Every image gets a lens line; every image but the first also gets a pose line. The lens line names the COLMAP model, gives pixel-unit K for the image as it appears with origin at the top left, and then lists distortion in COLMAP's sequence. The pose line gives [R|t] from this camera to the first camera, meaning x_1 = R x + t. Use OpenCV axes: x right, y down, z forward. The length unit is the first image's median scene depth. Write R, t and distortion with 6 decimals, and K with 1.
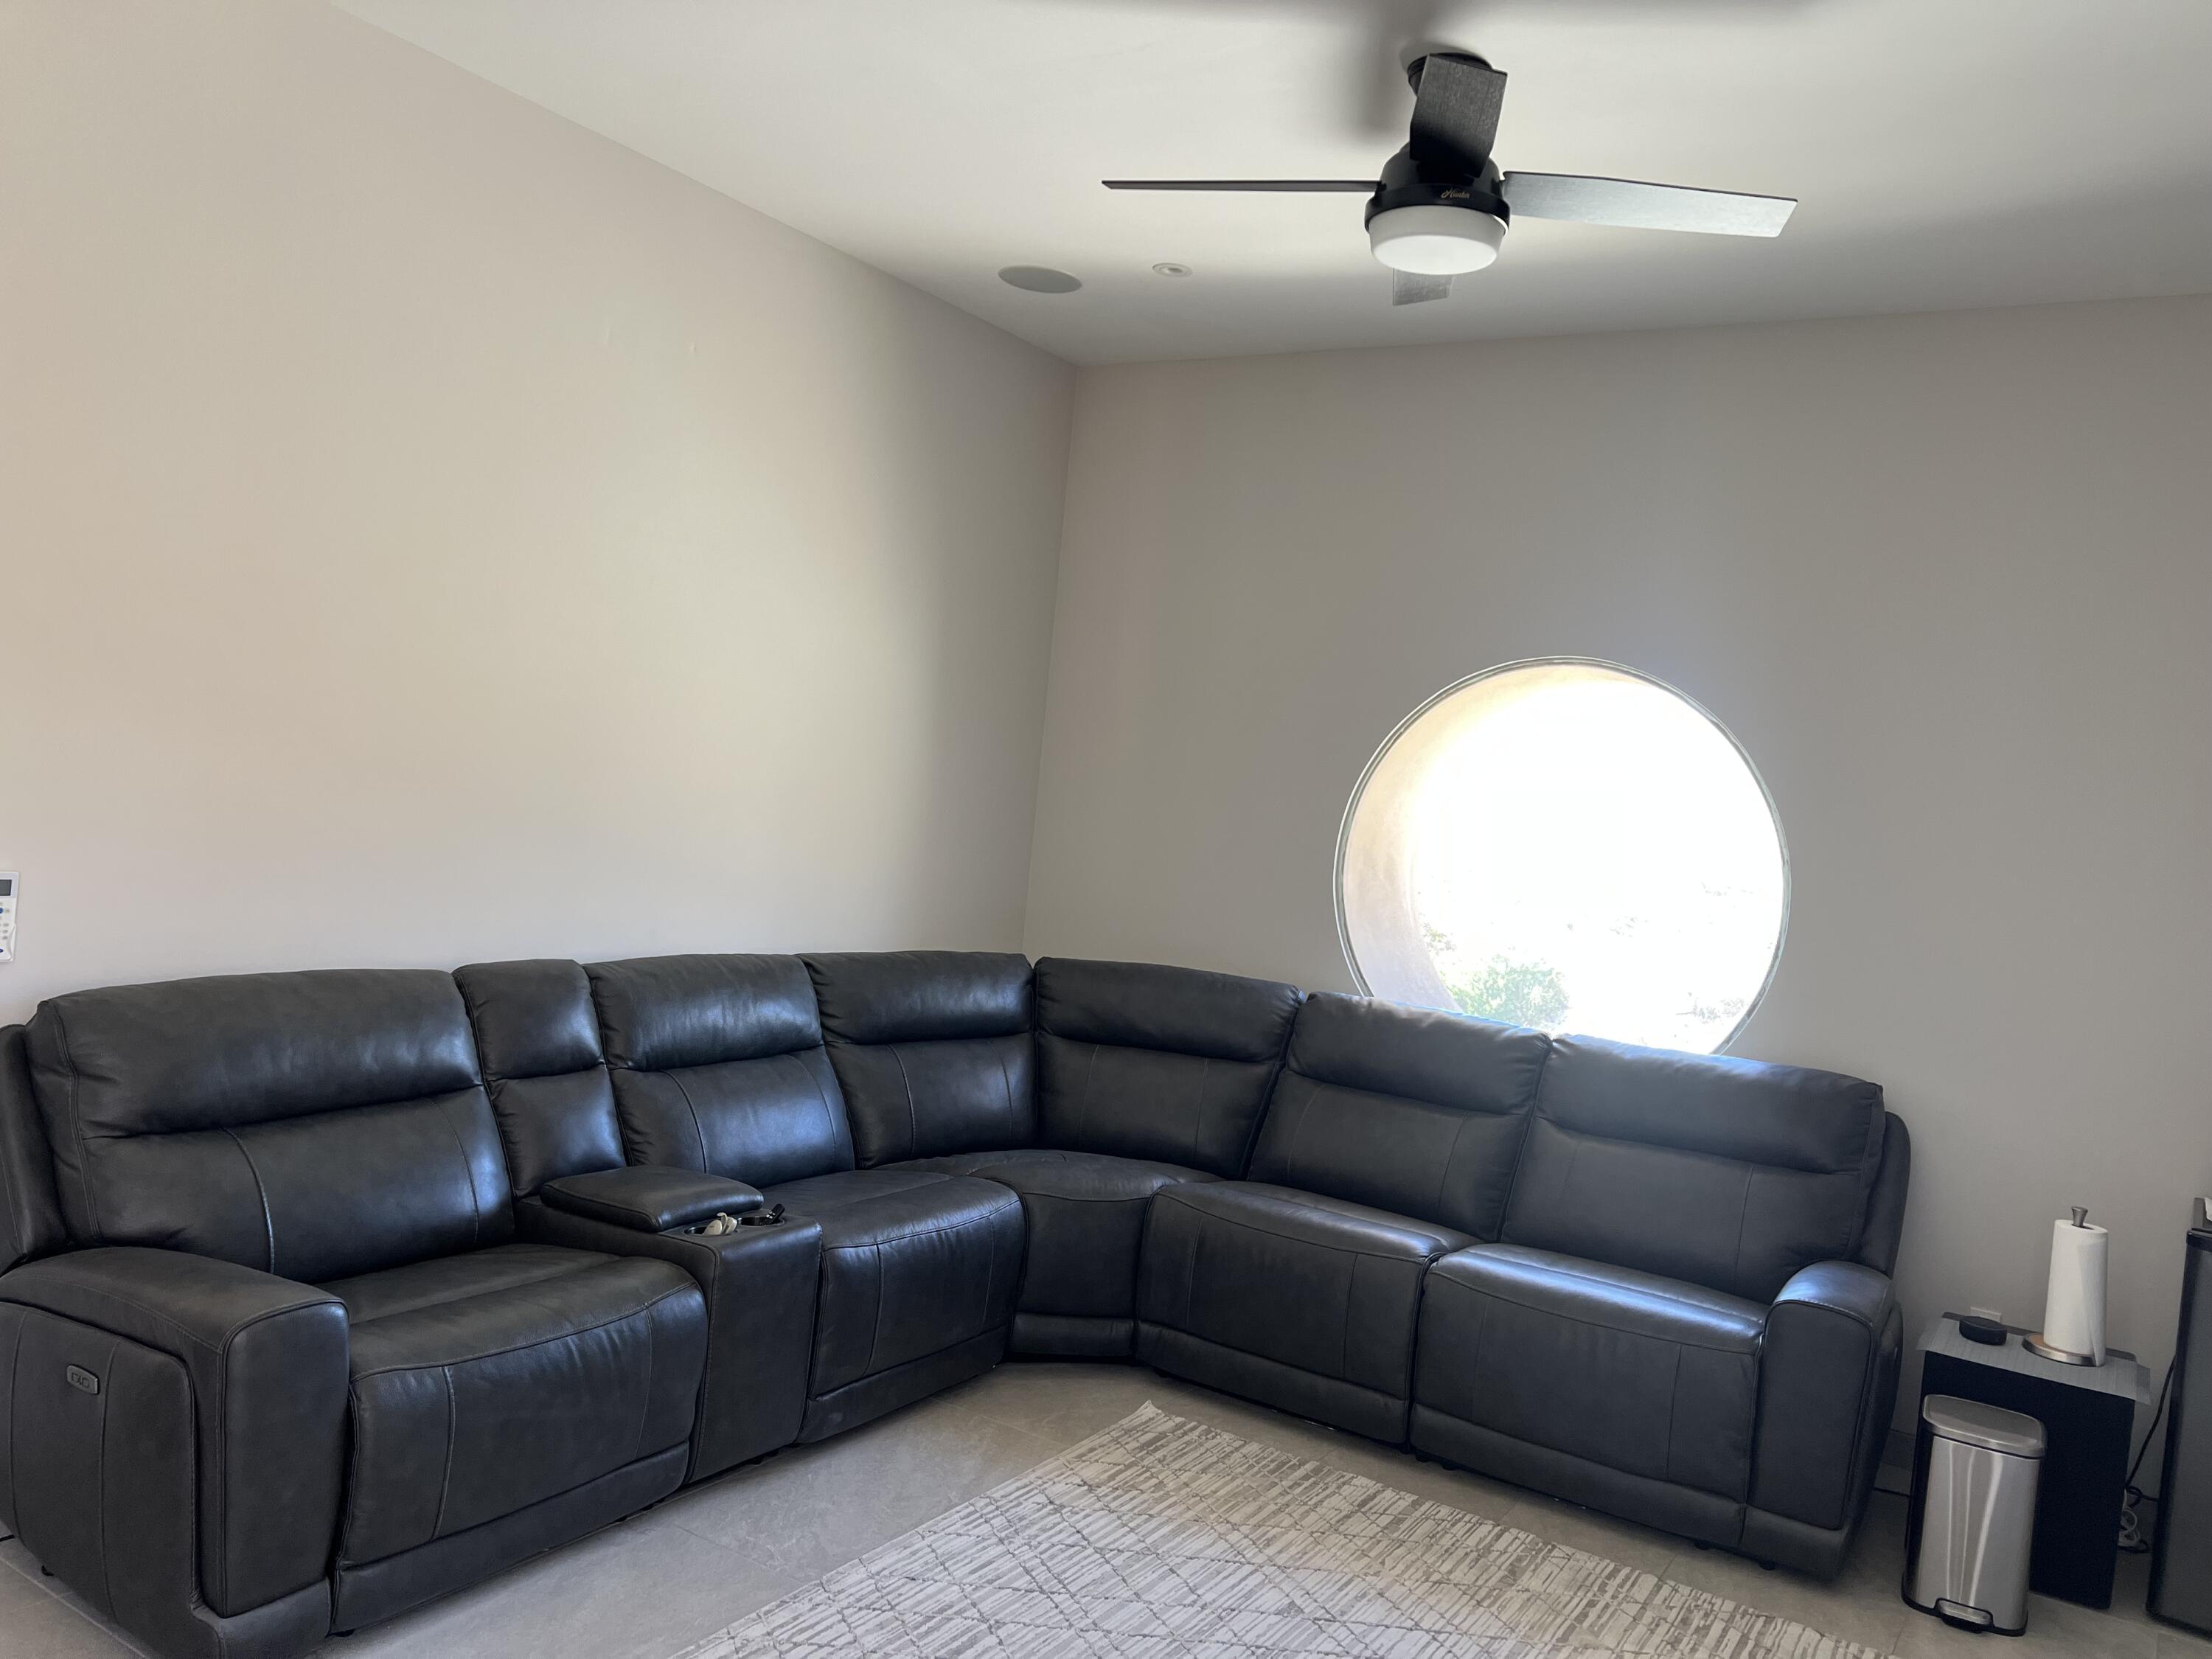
lens RADIAL K [[1649.8, 0, 1109.8], [0, 1649.8, 831.1], [0, 0, 1]] dist [0.036315, -0.002738]
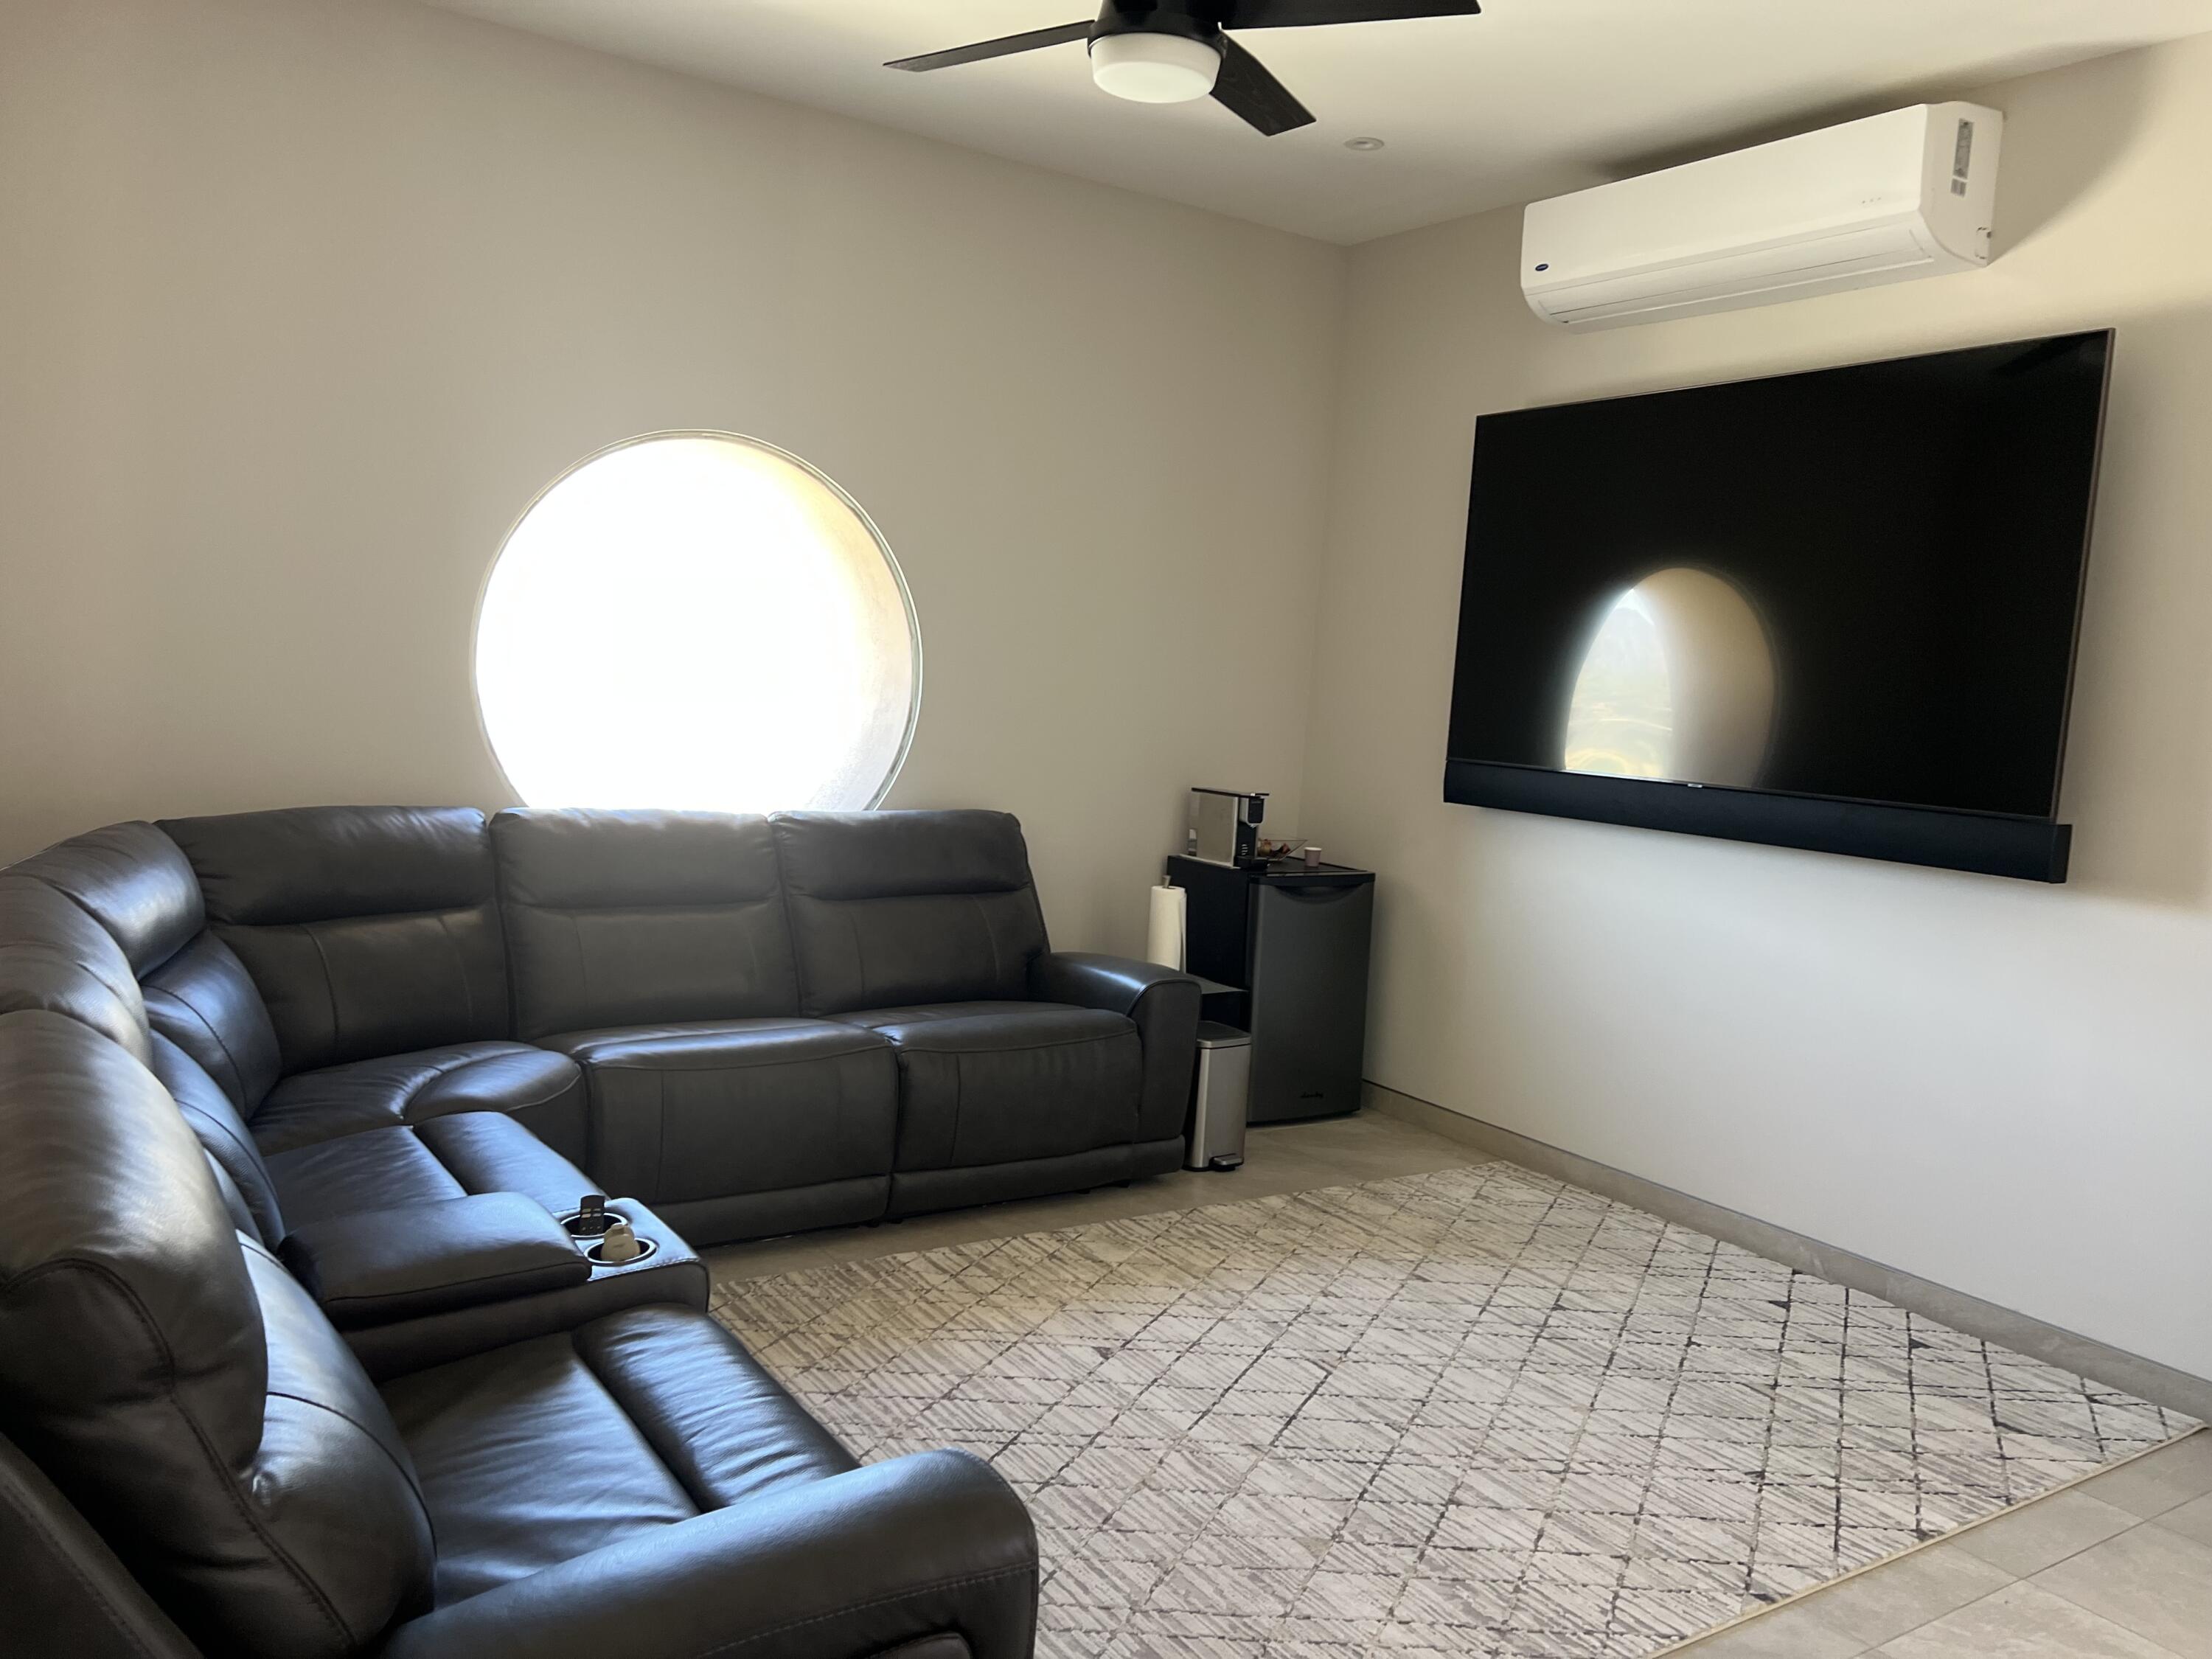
lens RADIAL K [[1649.8, 0, 1109.2], [0, 1649.8, 830.0], [0, 0, 1]] dist [0.036315, -0.002738]
pose [[0.424652, -0.162666, 0.890623, -0.736510], [-0.006956, 0.983112, 0.182875, -0.075953], [-0.905330, -0.083853, 0.416349, 0.493092]]
